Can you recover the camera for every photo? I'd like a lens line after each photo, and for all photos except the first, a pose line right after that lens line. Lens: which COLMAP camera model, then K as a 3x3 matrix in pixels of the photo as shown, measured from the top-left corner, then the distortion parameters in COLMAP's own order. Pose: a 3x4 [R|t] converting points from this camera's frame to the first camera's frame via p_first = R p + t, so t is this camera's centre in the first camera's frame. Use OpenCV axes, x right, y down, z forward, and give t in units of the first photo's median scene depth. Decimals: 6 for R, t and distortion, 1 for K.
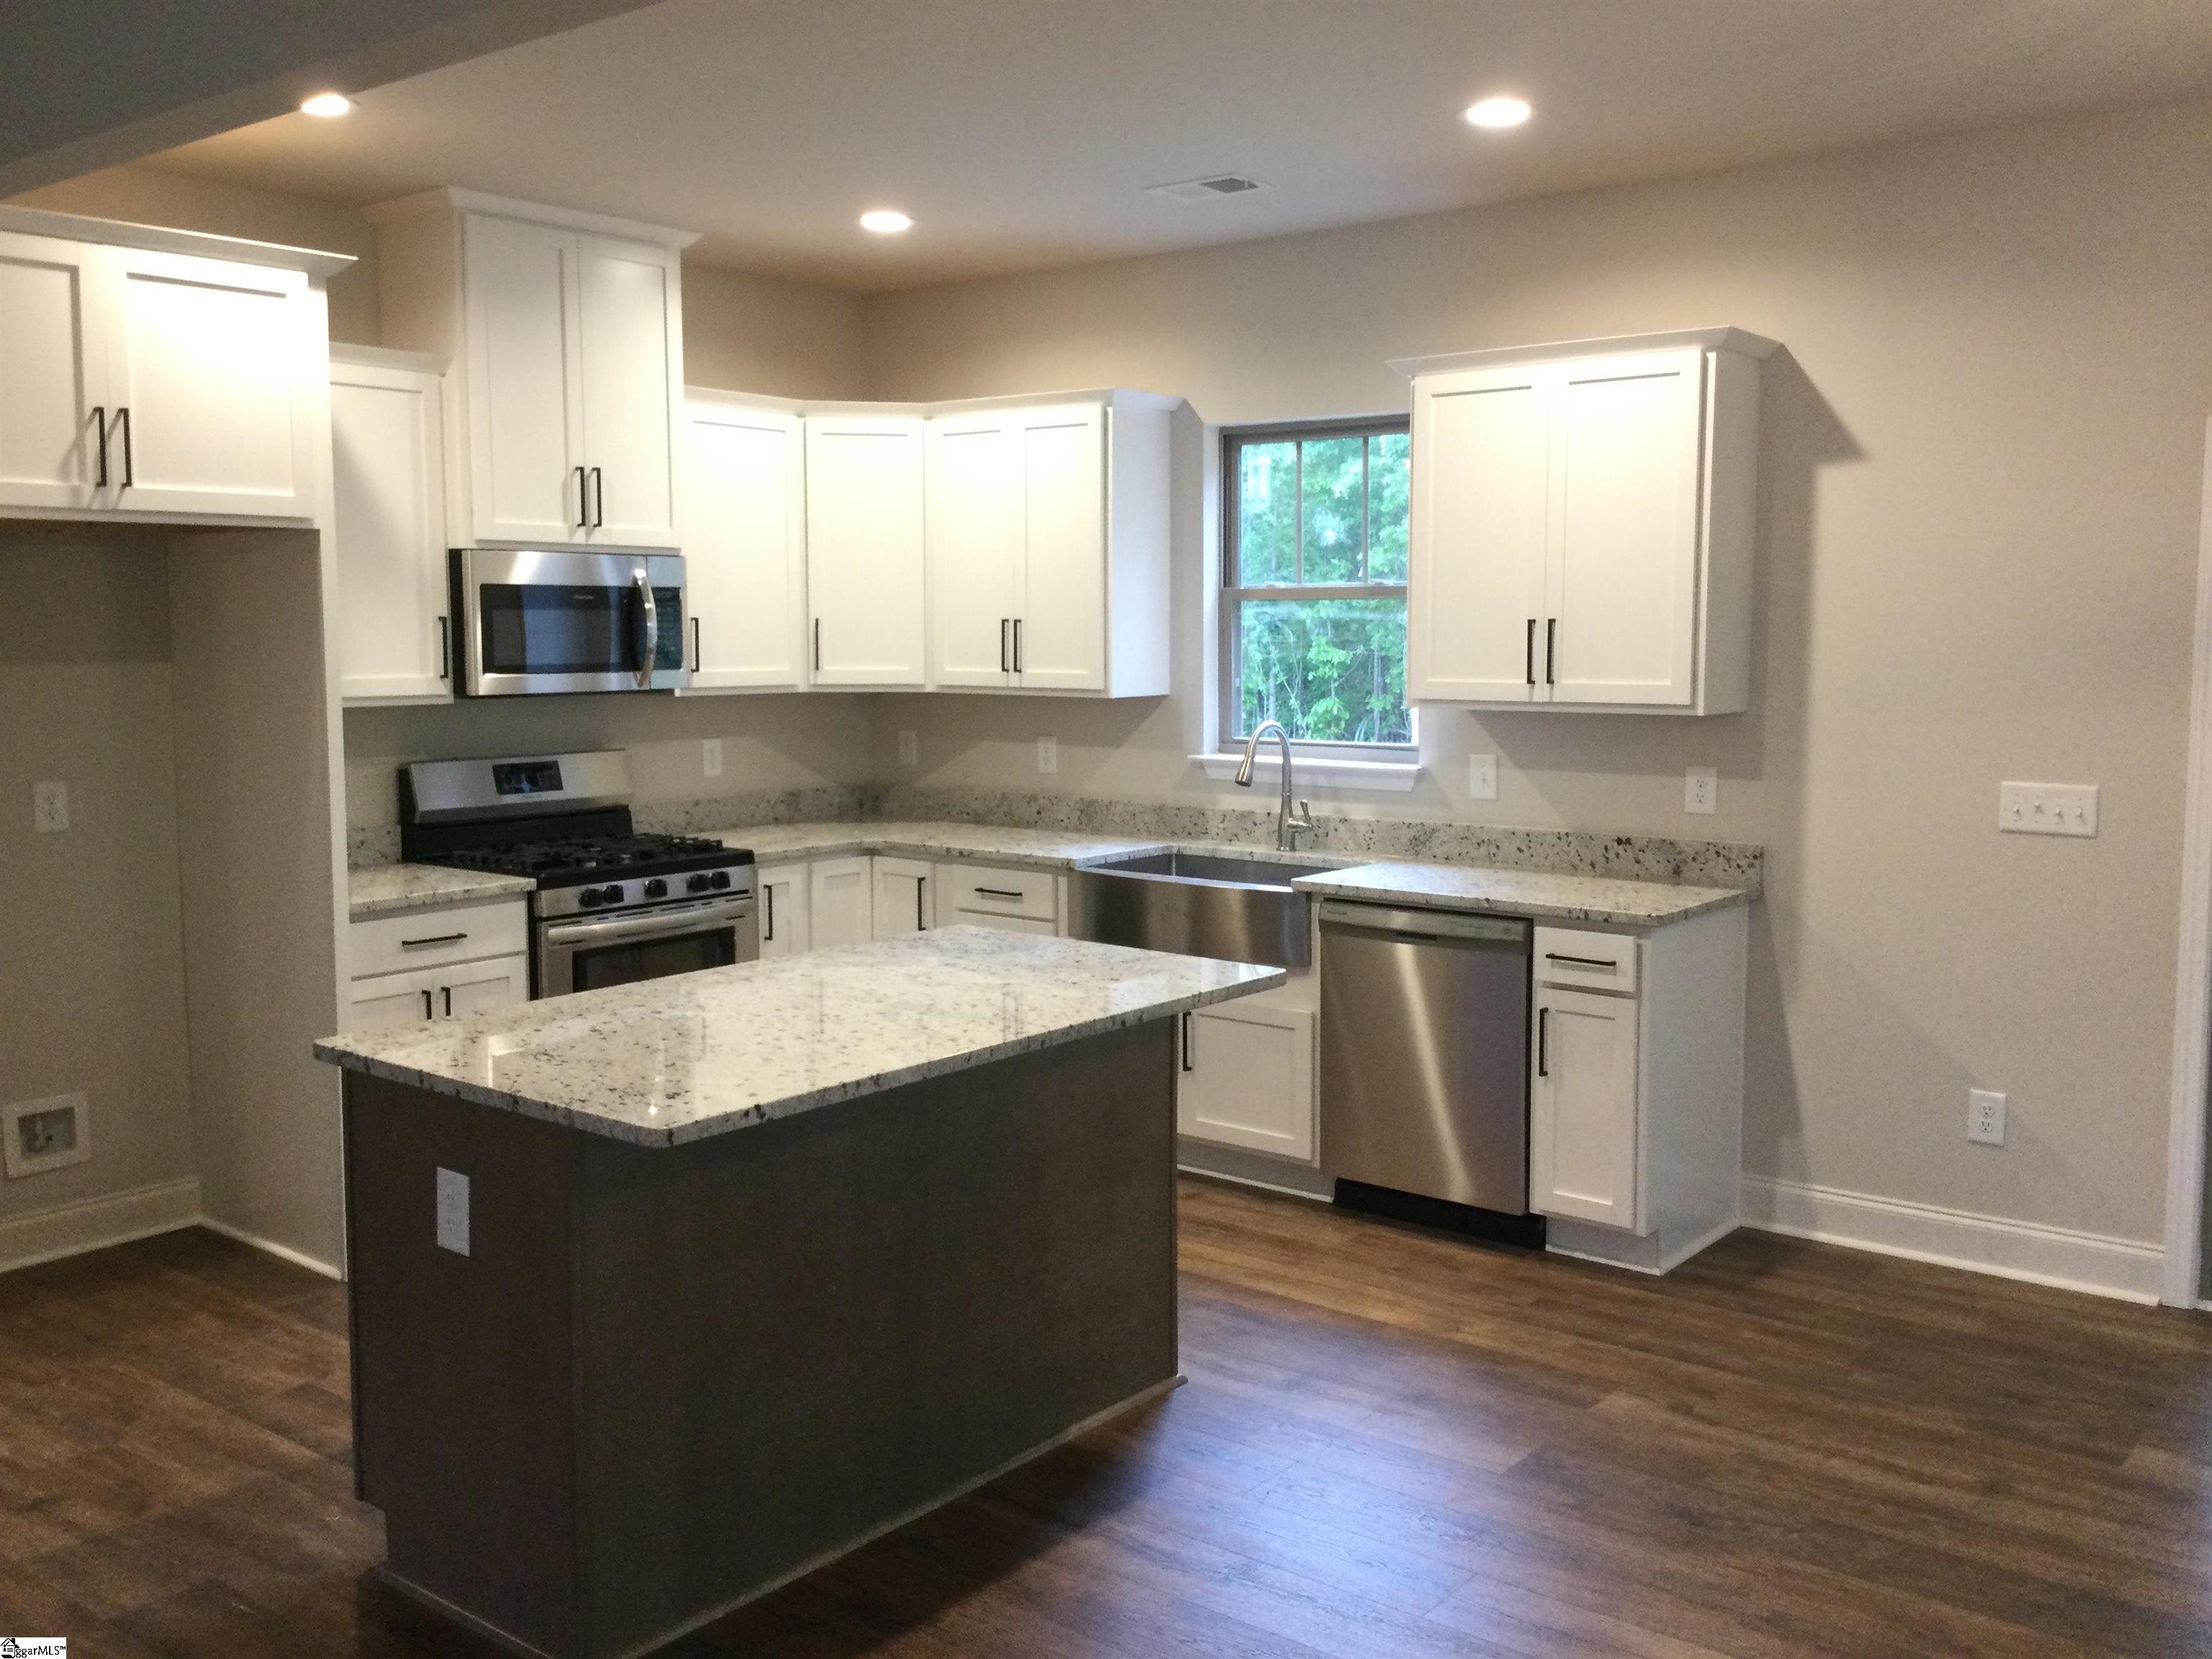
lens RADIAL K [[1995.6, 0, 1101.0], [0, 1995.6, 805.4], [0, 0, 1]] dist [0.130716, -0.245747]
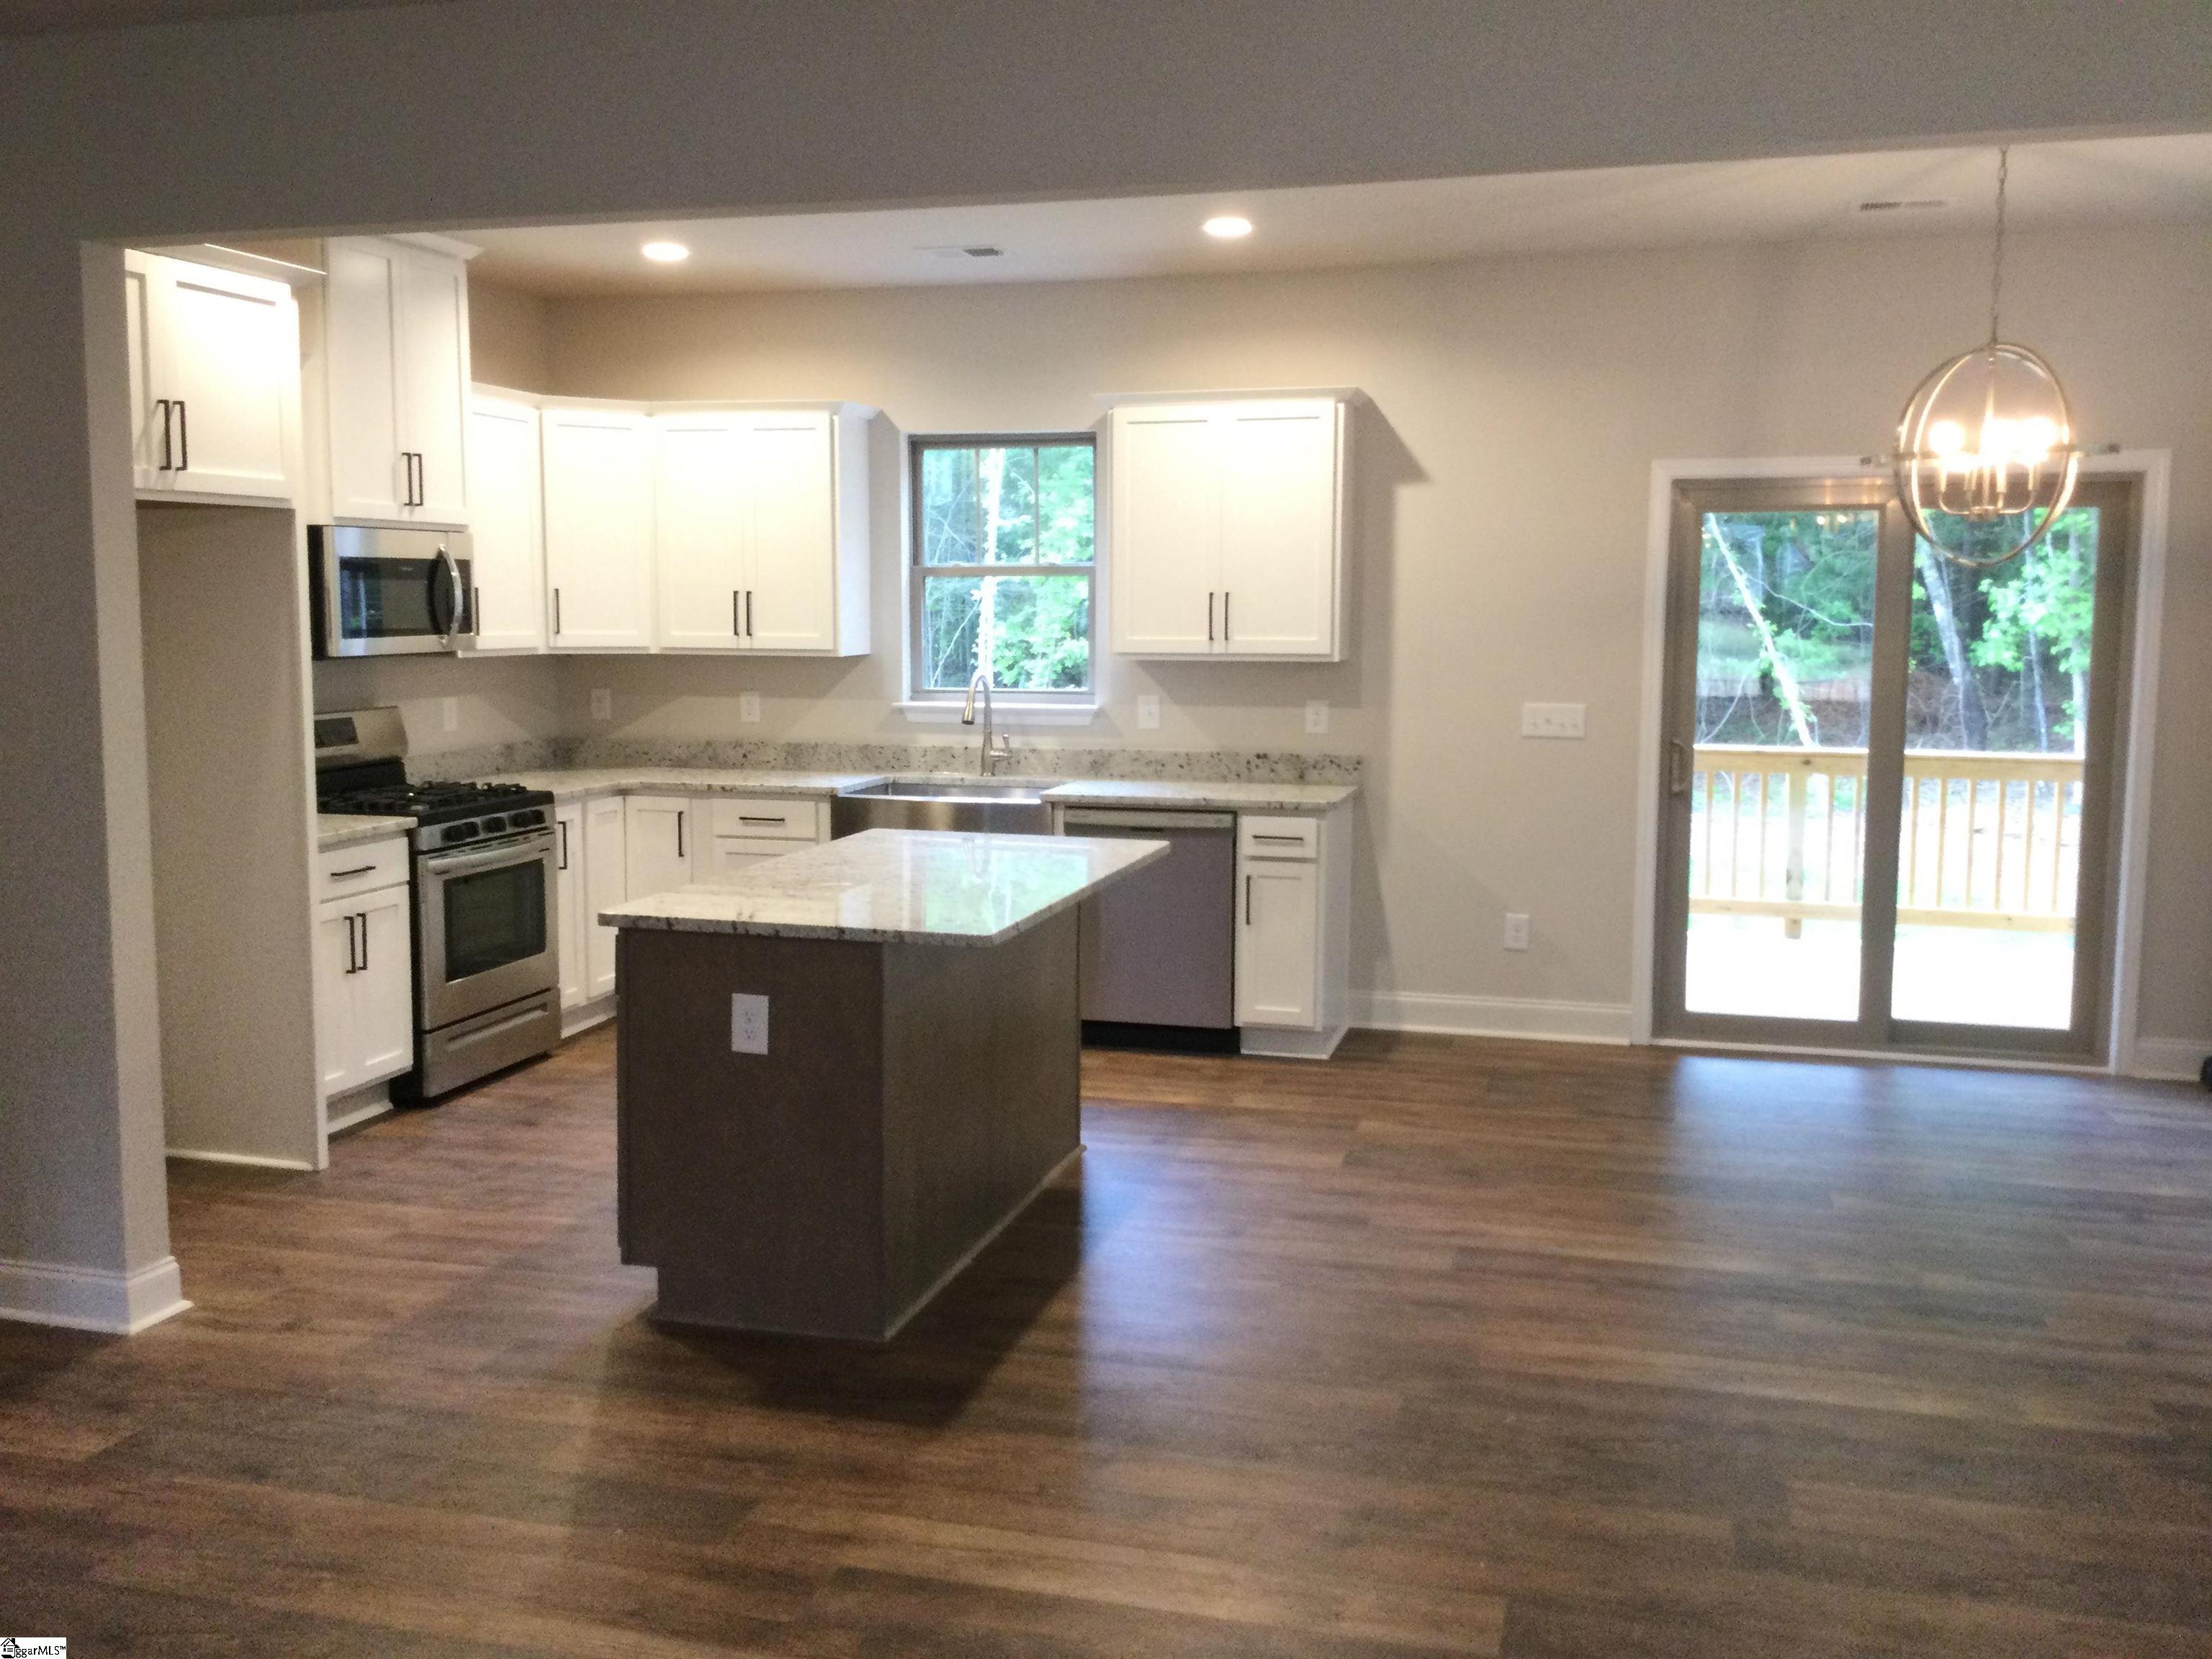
lens RADIAL K [[1995.6, 0, 1101.0], [0, 1995.6, 805.4], [0, 0, 1]] dist [0.130716, -0.245747]
pose [[0.917726, -0.039453, 0.395250, -0.370706], [0.034538, 0.999212, 0.019545, 0.020554], [-0.395710, -0.004286, 0.918366, -0.197190]]
